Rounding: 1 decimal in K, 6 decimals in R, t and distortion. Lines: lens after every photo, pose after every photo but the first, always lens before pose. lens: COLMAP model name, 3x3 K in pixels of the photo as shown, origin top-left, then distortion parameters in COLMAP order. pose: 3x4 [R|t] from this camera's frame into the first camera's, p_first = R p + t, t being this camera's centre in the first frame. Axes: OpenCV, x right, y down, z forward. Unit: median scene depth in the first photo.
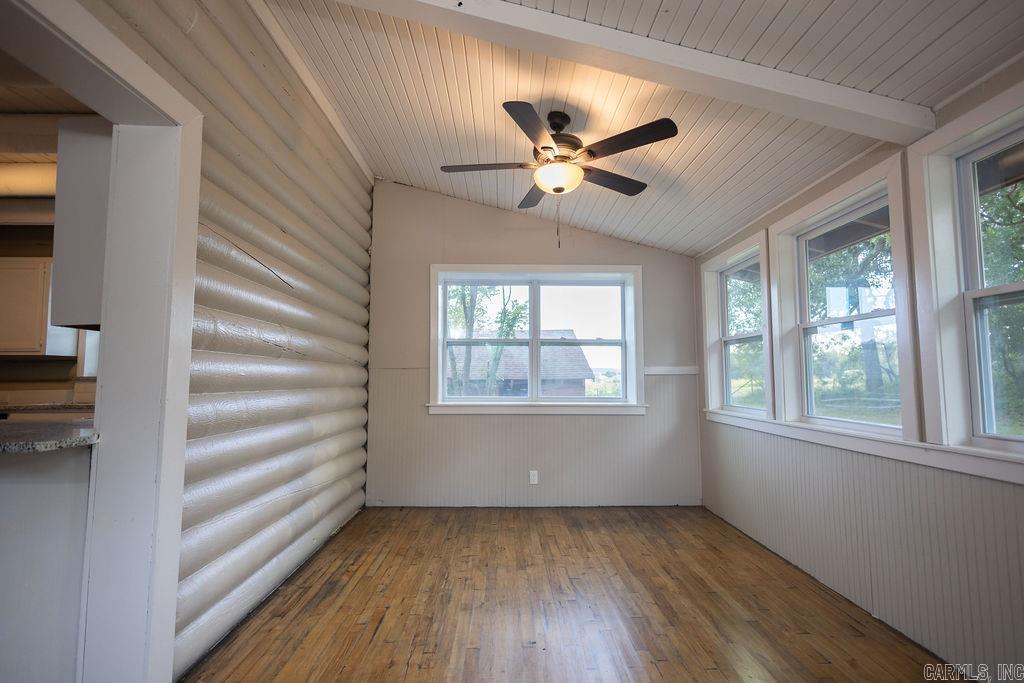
lens RADIAL K [[474.5, 0, 512.0], [0, 474.5, 341.5], [0, 0, 1]] dist [-0.000512, 0.000288]
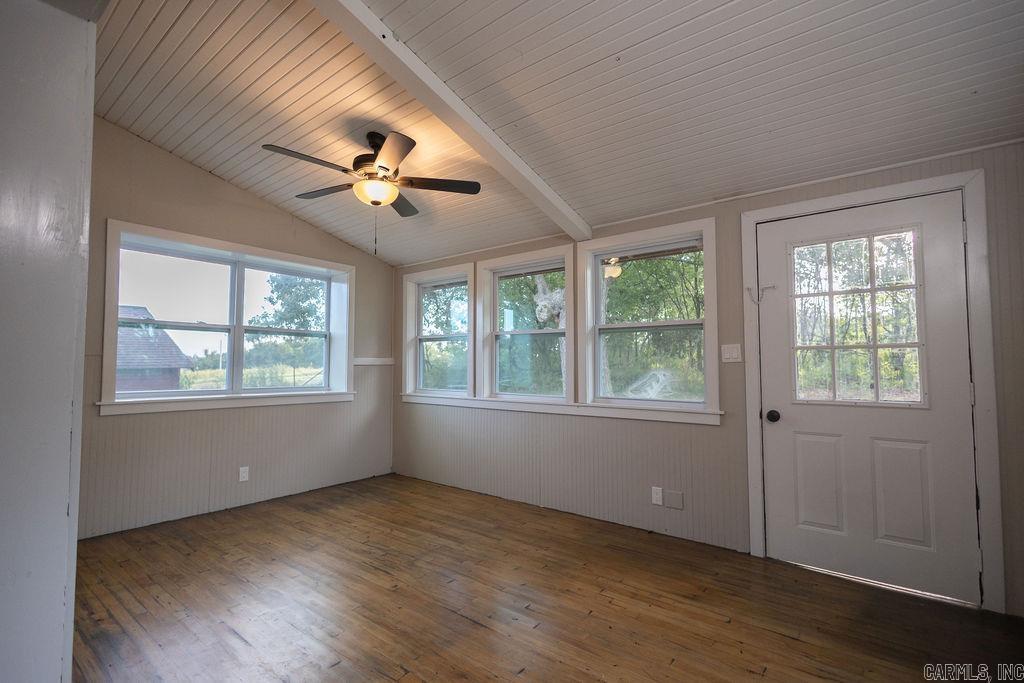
lens RADIAL K [[470.0, 0, 512.0], [0, 470.0, 341.5], [0, 0, 1]] dist [0.000582, -0.000288]
pose [[0.632279, 0.042046, 0.773599, -0.416908], [-0.059890, 0.998191, -0.005303, -0.002106], [-0.772423, -0.042978, 0.633653, 0.016796]]
